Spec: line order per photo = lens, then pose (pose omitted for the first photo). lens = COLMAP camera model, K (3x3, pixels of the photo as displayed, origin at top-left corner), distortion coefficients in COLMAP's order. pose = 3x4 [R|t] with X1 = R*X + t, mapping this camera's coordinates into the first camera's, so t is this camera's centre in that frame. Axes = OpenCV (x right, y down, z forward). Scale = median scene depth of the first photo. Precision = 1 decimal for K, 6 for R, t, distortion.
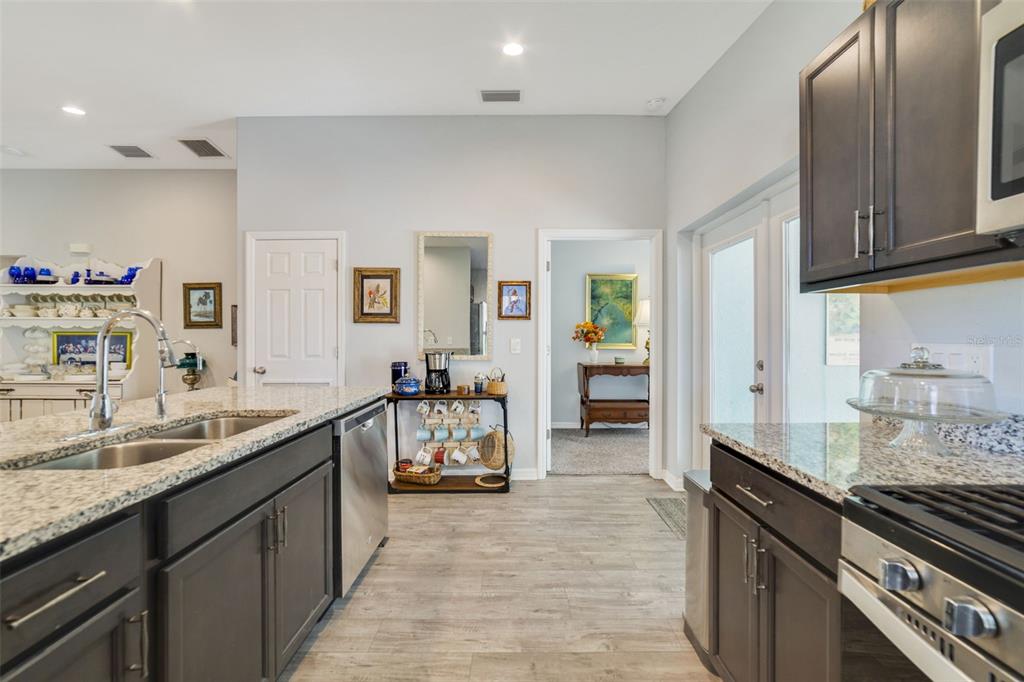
lens RADIAL K [[394.4, 0, 512.1], [0, 394.4, 338.5], [0, 0, 1]] dist [0.000000, 0.000000]
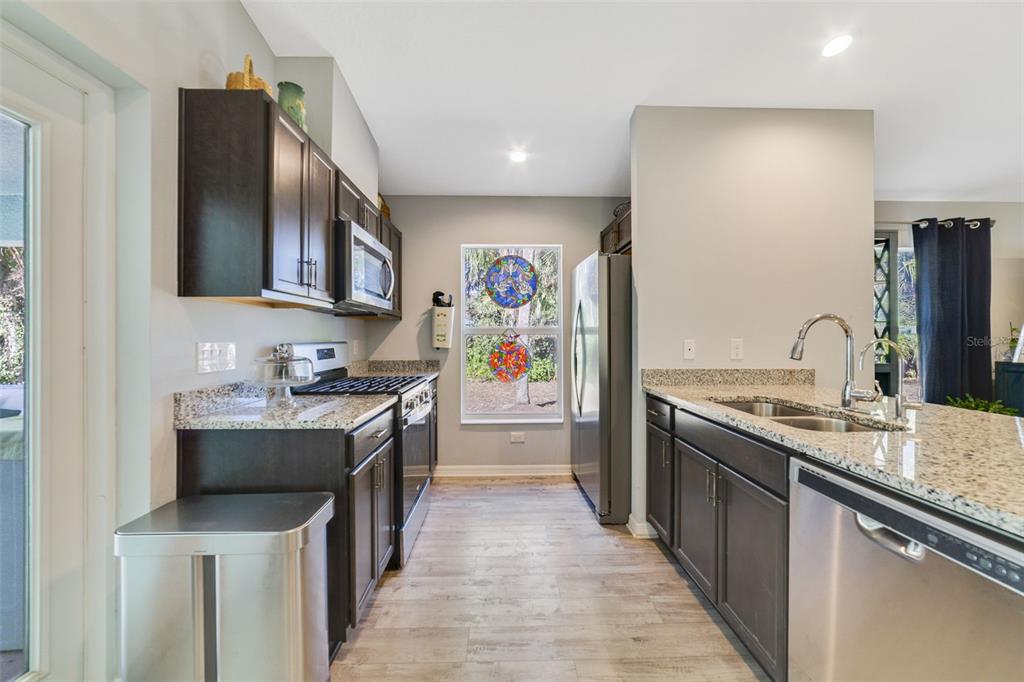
lens RADIAL K [[394.4, 0, 511.1], [0, 394.4, 337.3], [0, 0, 1]] dist [0.000000, 0.000000]
pose [[-0.999575, 0.002615, -0.029045, 0.095542], [0.002473, 0.999985, 0.004951, -0.008387], [0.029057, 0.004877, -0.999566, 2.241585]]
